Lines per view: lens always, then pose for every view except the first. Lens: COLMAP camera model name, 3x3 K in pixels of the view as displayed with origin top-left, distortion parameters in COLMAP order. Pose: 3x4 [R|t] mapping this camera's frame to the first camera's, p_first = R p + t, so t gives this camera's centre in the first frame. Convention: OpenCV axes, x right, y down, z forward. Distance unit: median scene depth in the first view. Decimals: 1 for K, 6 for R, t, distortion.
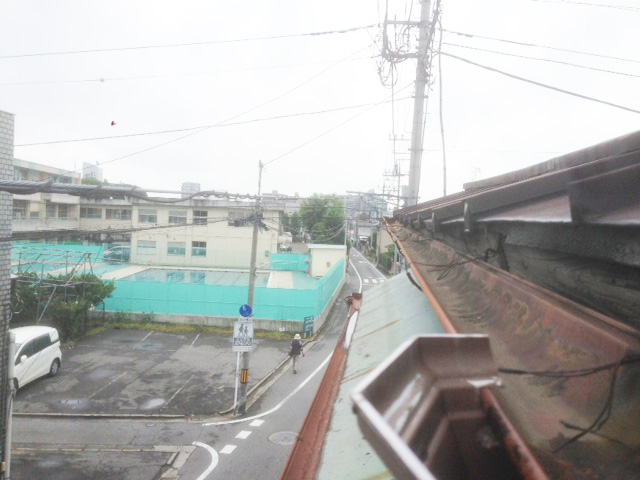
lens RADIAL K [[609.3, 0, 318.5], [0, 609.3, 241.9], [0, 0, 1]] dist [0.137603, 0.000000]
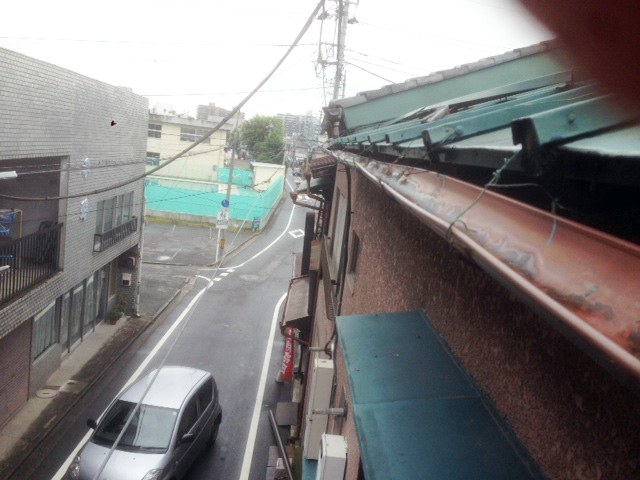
lens RADIAL K [[609.3, 0, 320.3], [0, 609.3, 245.4], [0, 0, 1]] dist [0.137603, 0.000000]
pose [[0.992210, 0.047225, 0.115281, -0.016479], [-0.062498, 0.989186, 0.132688, -0.002003], [-0.107768, -0.138859, 0.984431, -0.195139]]
